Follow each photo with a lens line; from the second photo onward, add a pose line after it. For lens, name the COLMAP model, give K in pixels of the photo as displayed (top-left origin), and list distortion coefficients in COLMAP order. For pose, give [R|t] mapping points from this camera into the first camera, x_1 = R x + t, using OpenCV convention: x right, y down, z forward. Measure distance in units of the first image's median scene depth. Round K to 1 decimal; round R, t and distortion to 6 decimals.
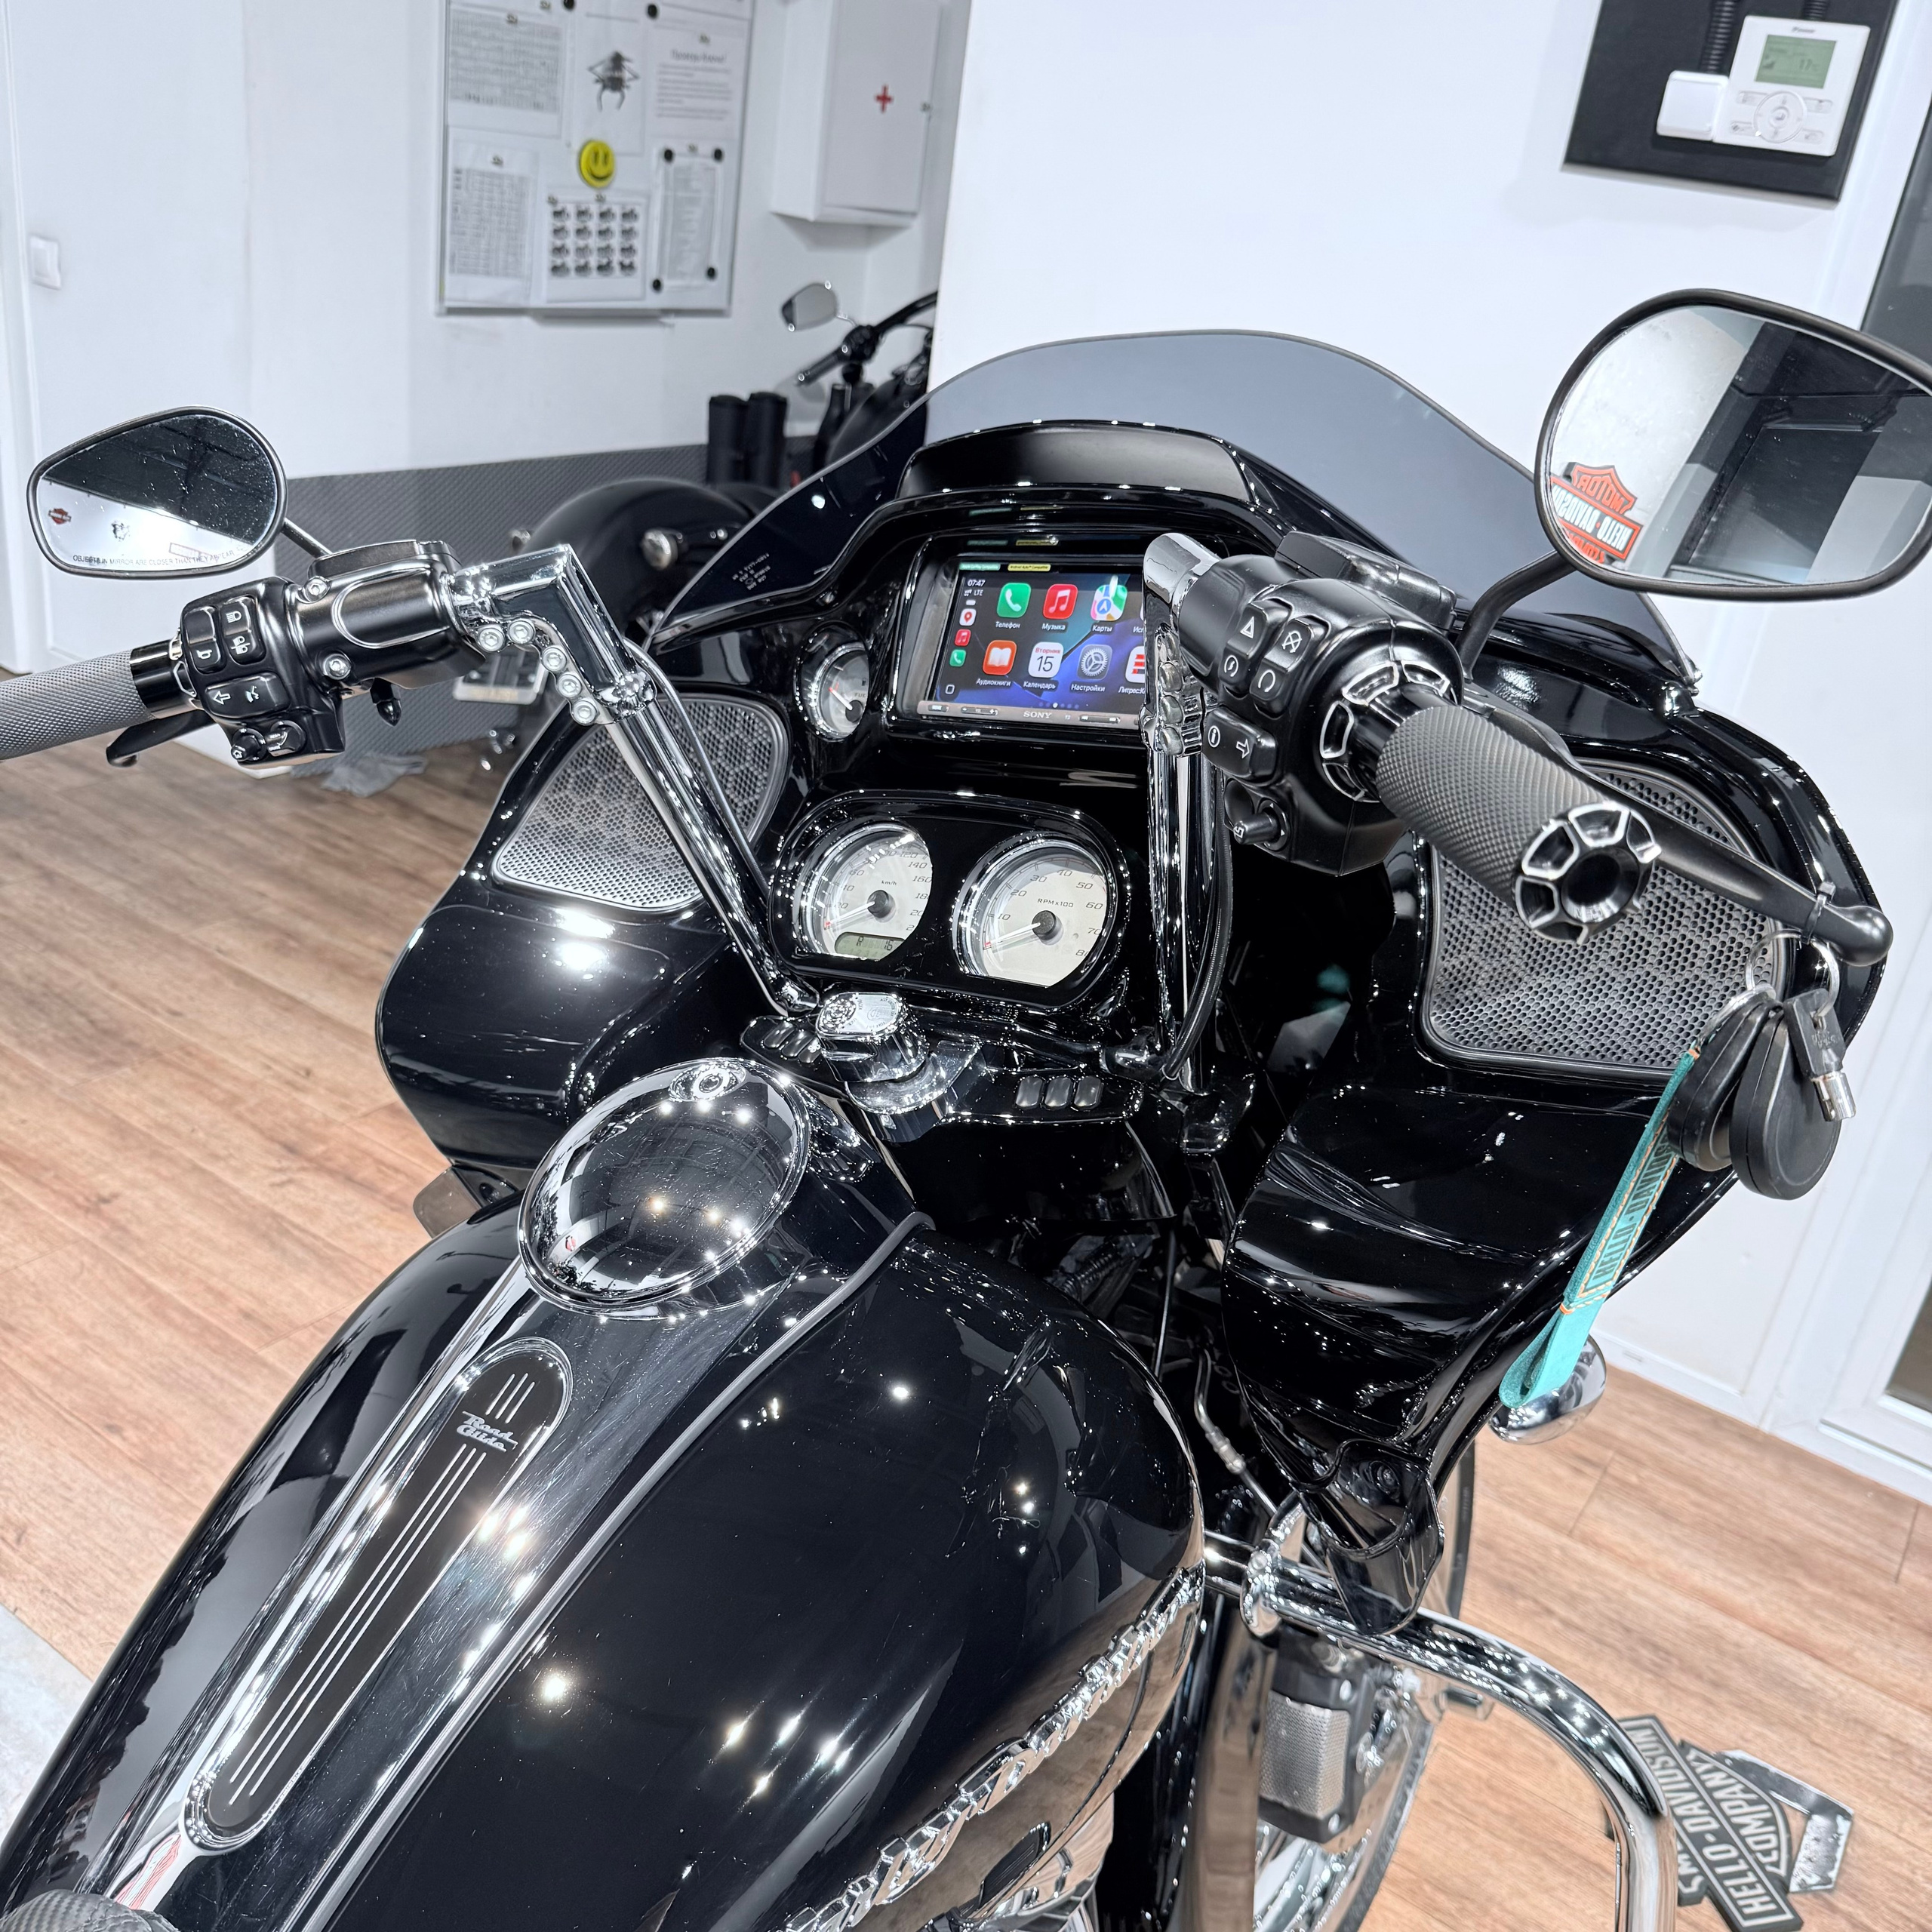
lens RADIAL K [[1843.8, 0, 956.1], [0, 1843.8, 956.9], [0, 0, 1]] dist [0.015683, -0.024624]
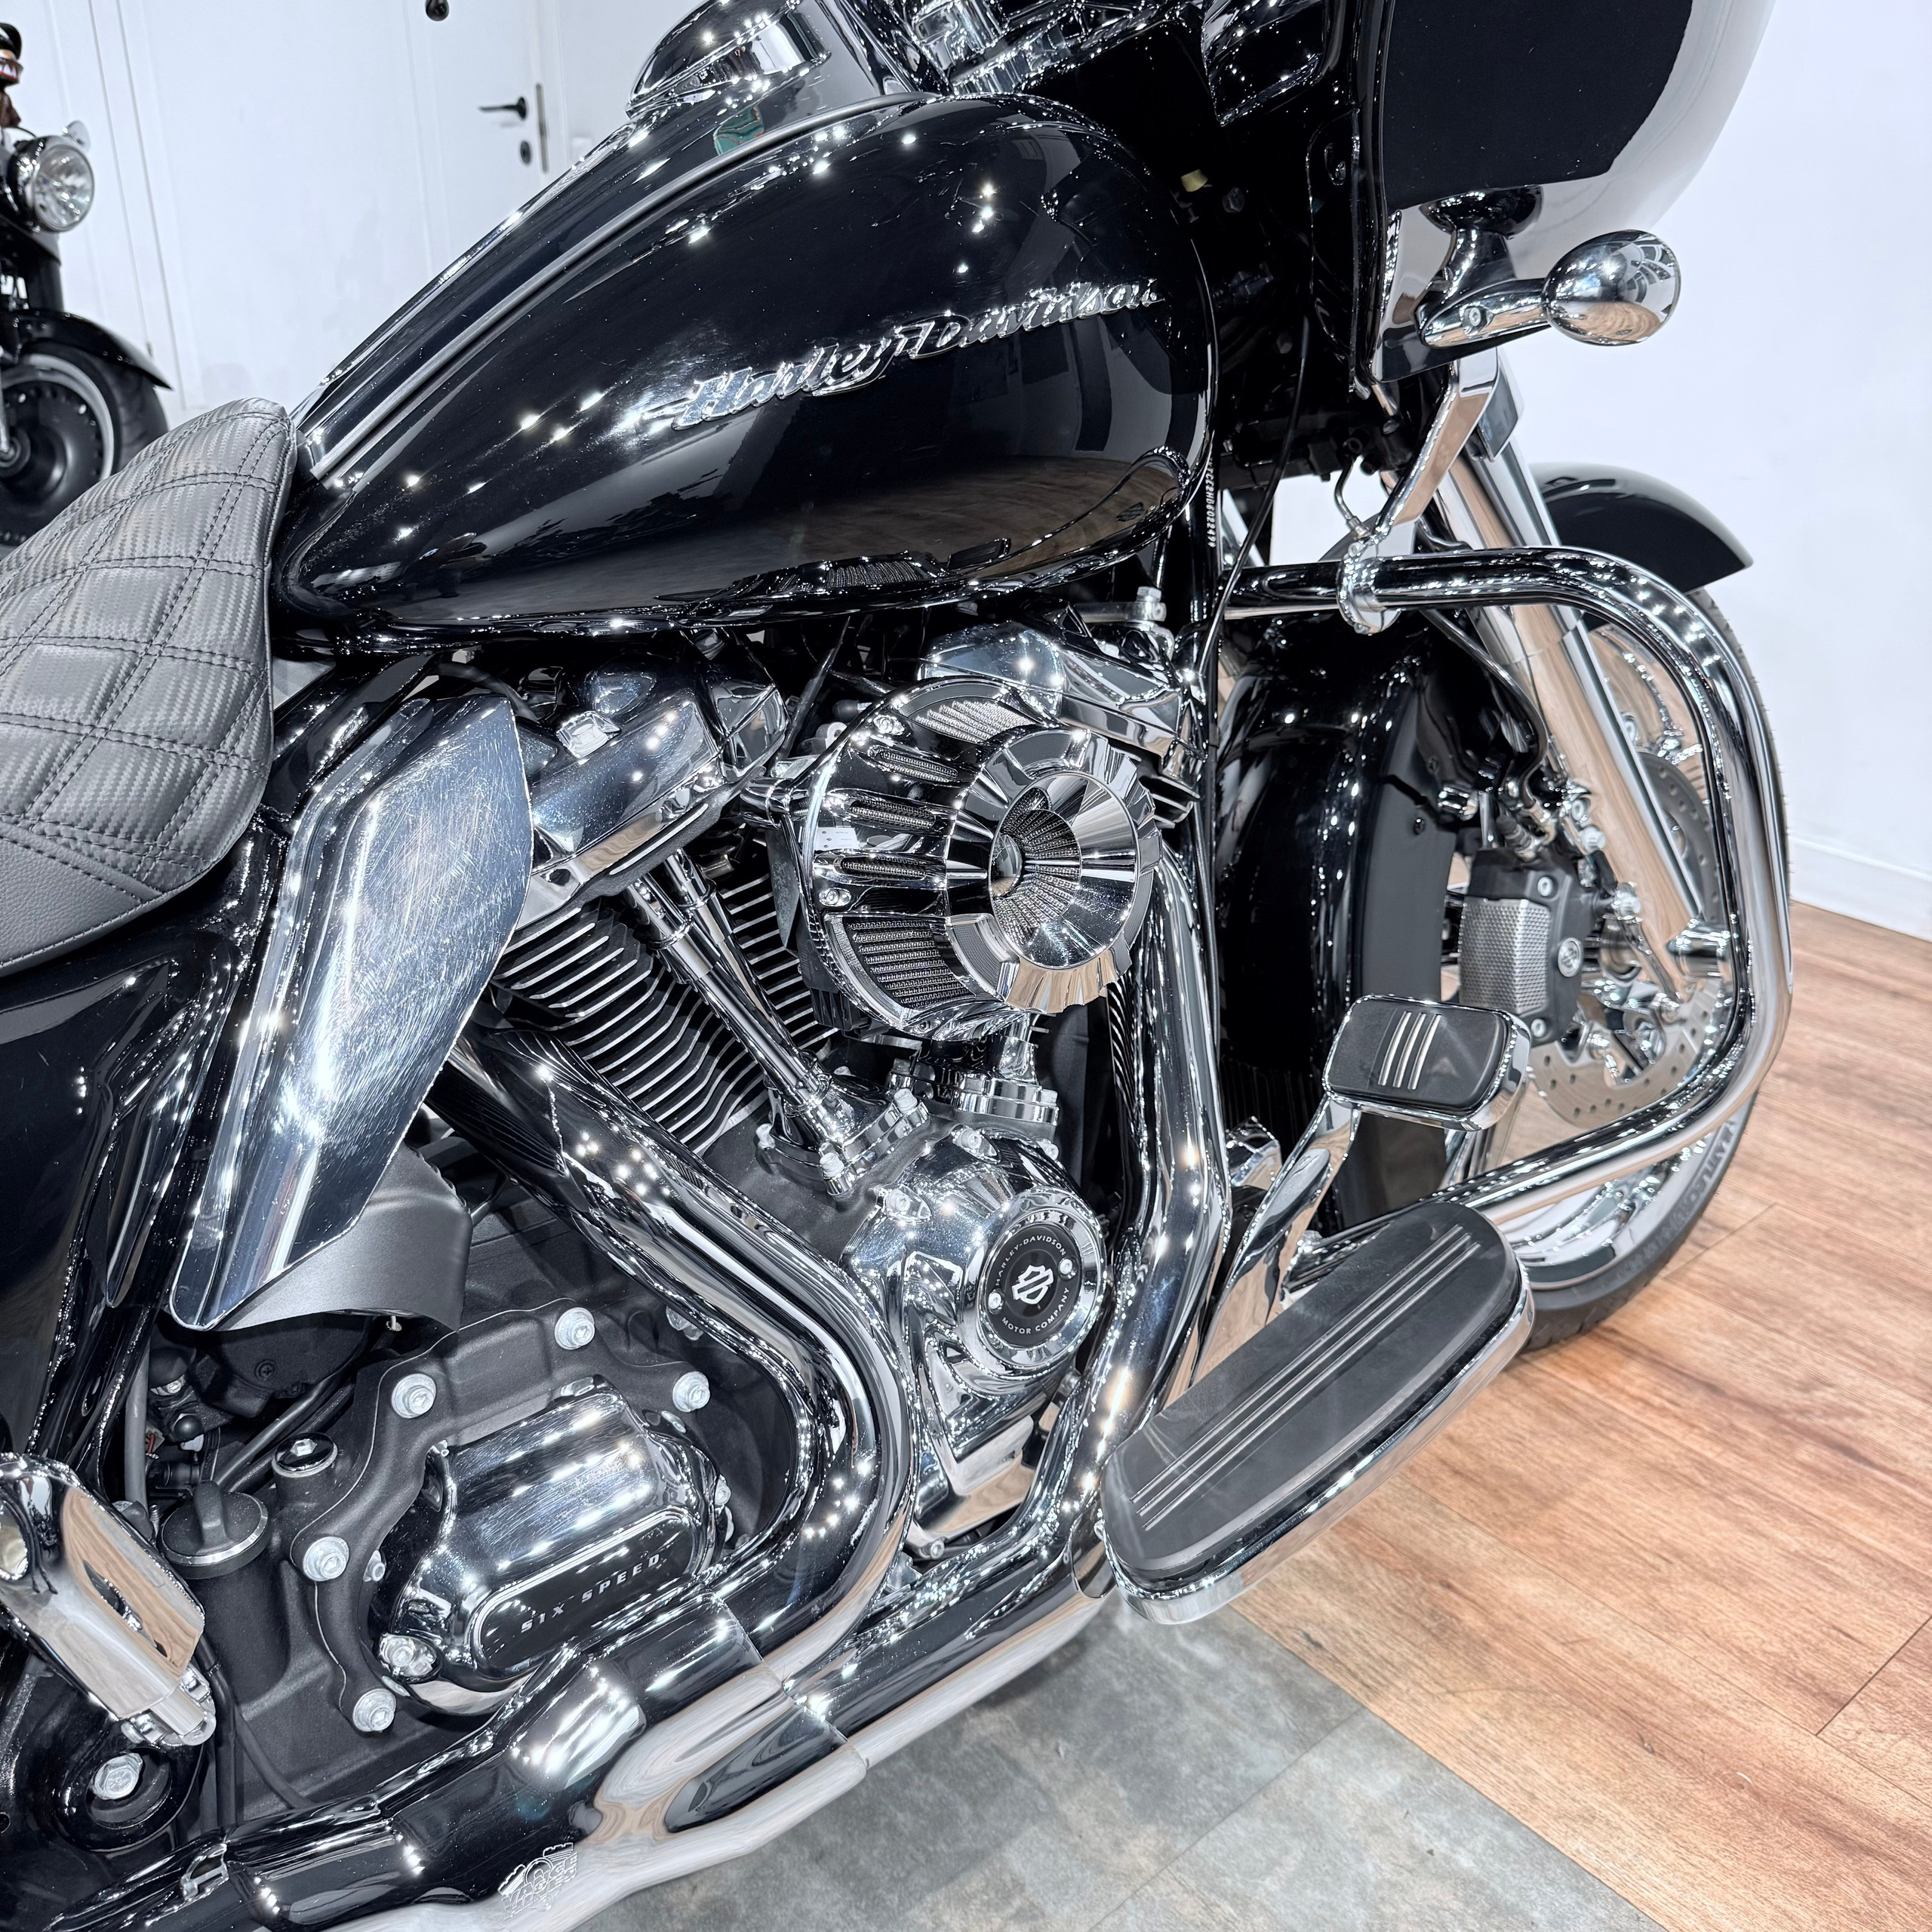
lens RADIAL K [[1824.1, 0, 965.2], [0, 1824.1, 966.0], [0, 0, 1]] dist [0.055792, -0.082205]
pose [[0.955108, -0.009202, -0.296116, 0.074296], [-0.000845, 0.999429, -0.033783, 0.172855], [0.296258, 0.032517, 0.954554, -0.015557]]
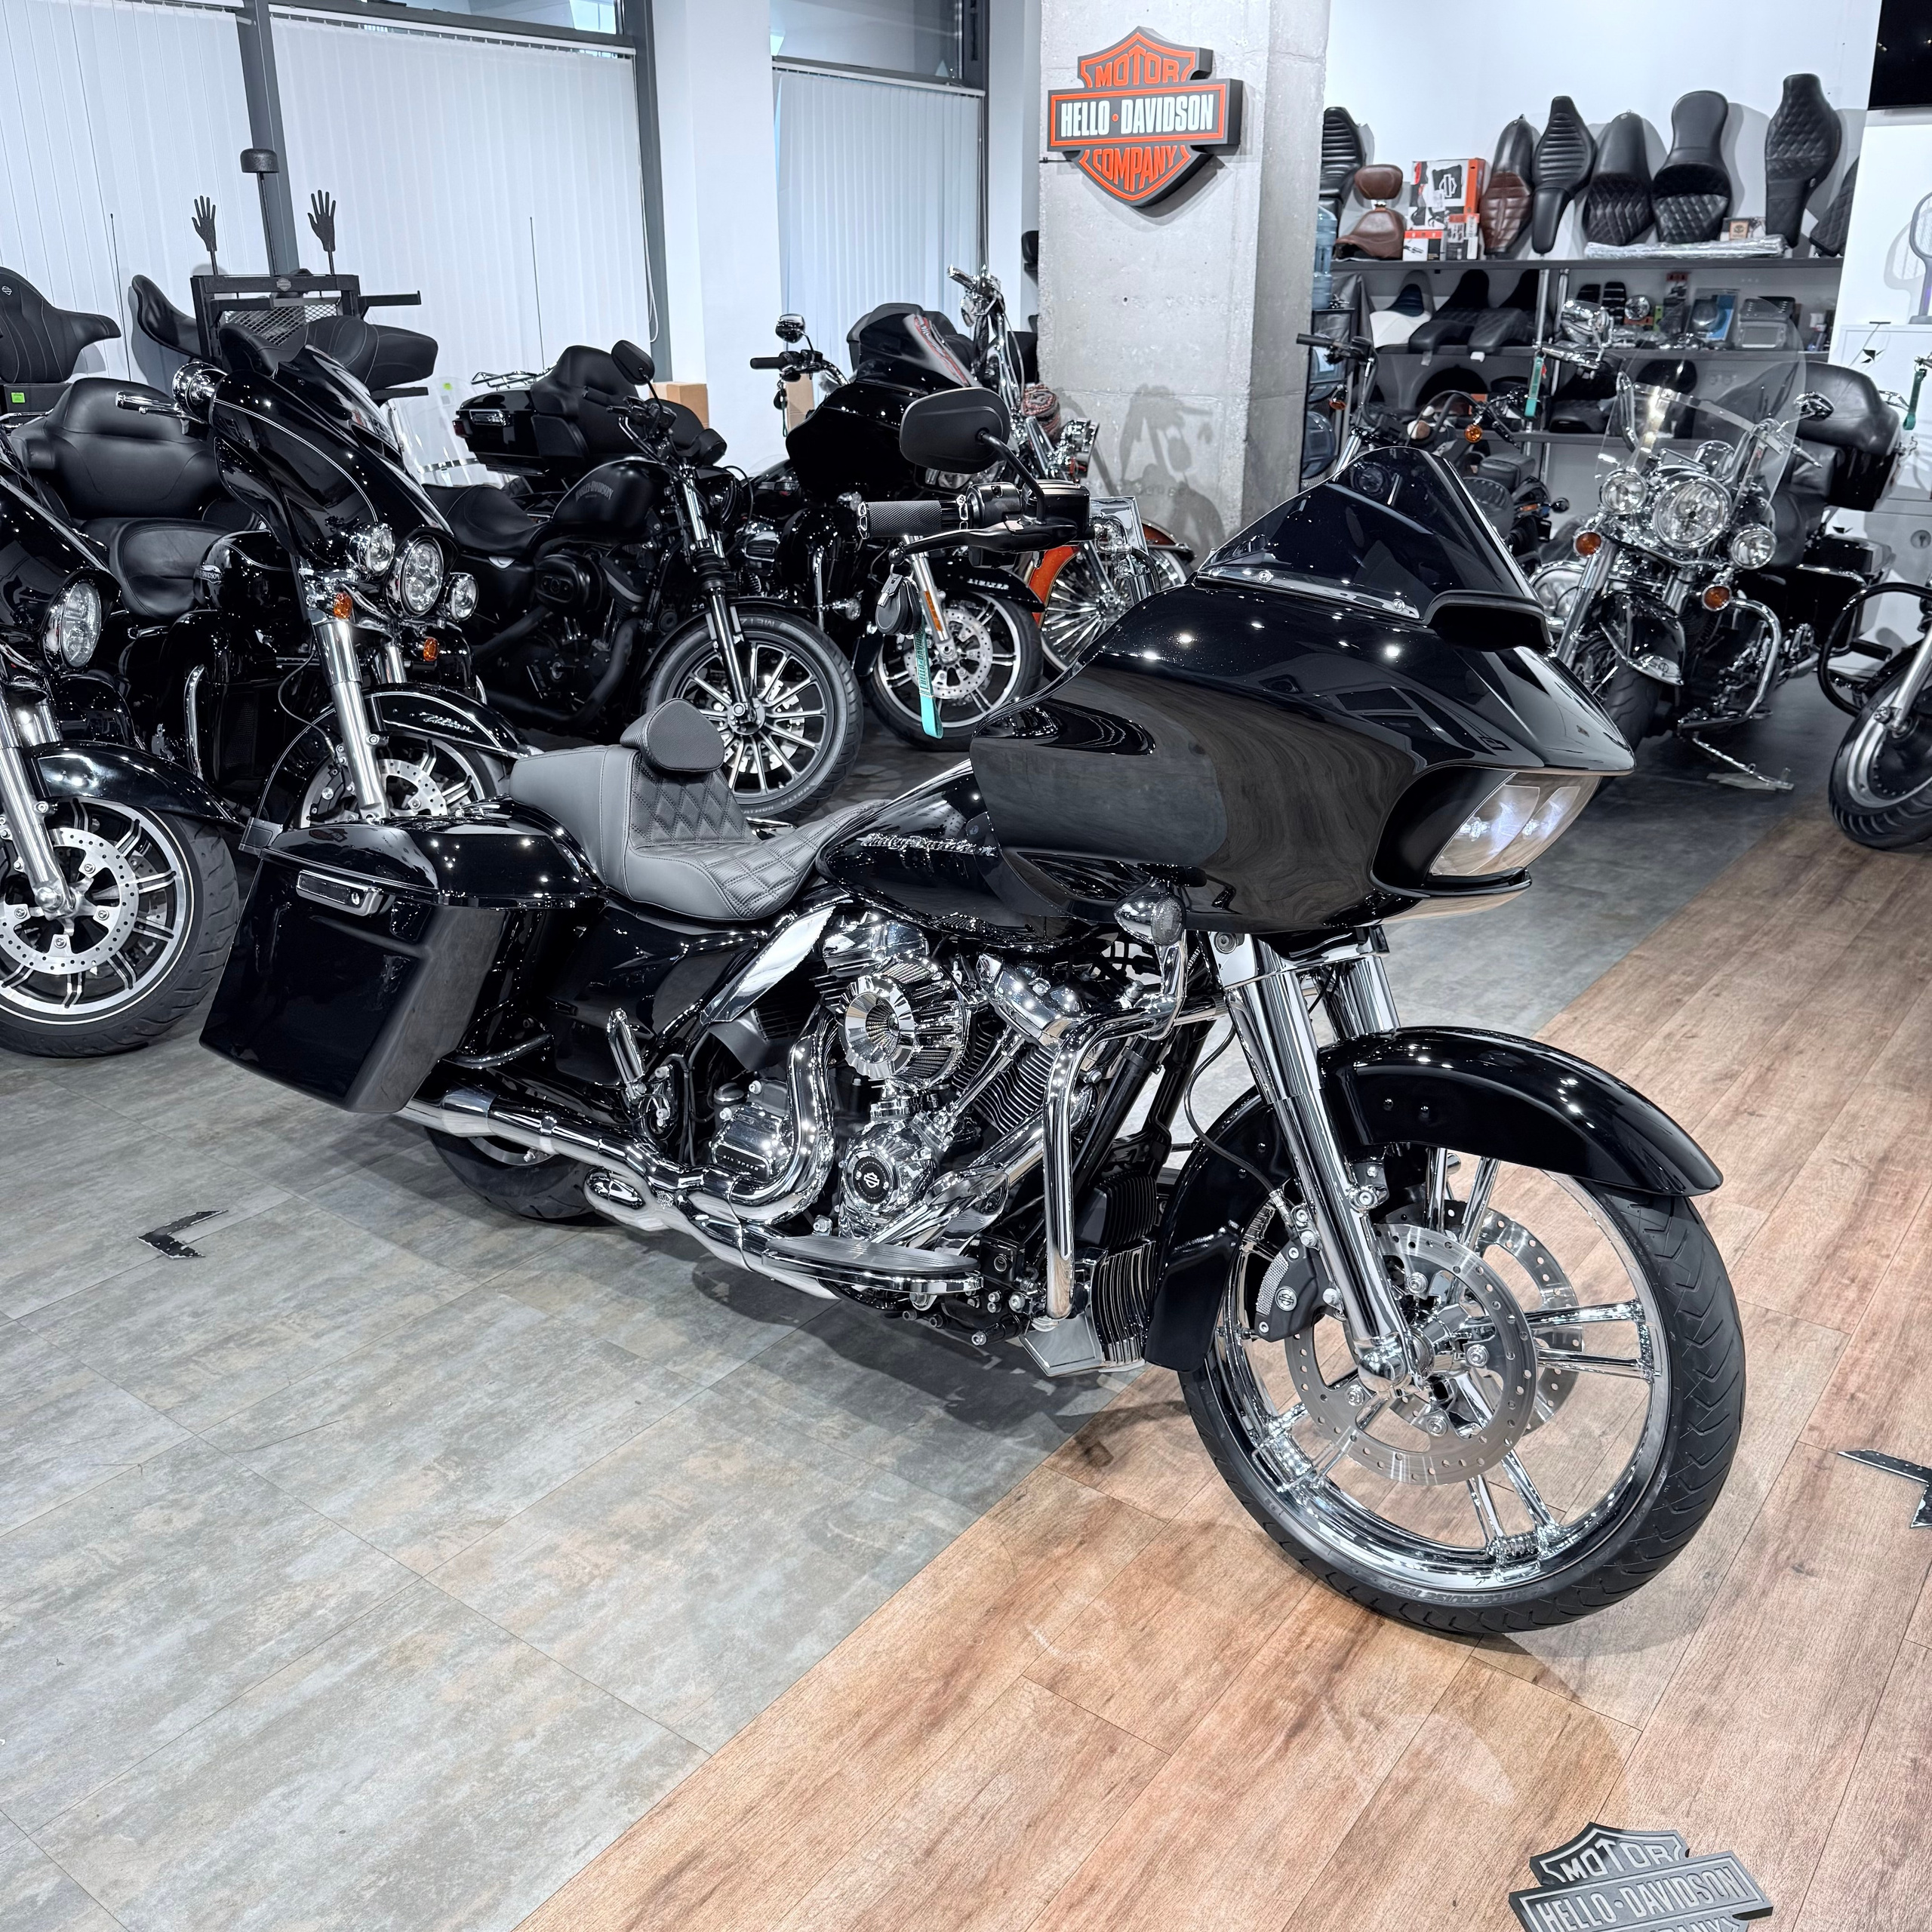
lens RADIAL K [[1793.6, 0, 958.7], [0, 1793.6, 971.8], [0, 0, 1]] dist [0.145617, -0.288277]
pose [[-0.047526, 0.237631, -0.970192, 0.630736], [-0.421651, 0.875737, 0.235151, -0.027861], [0.905512, 0.420258, 0.058577, 0.193350]]
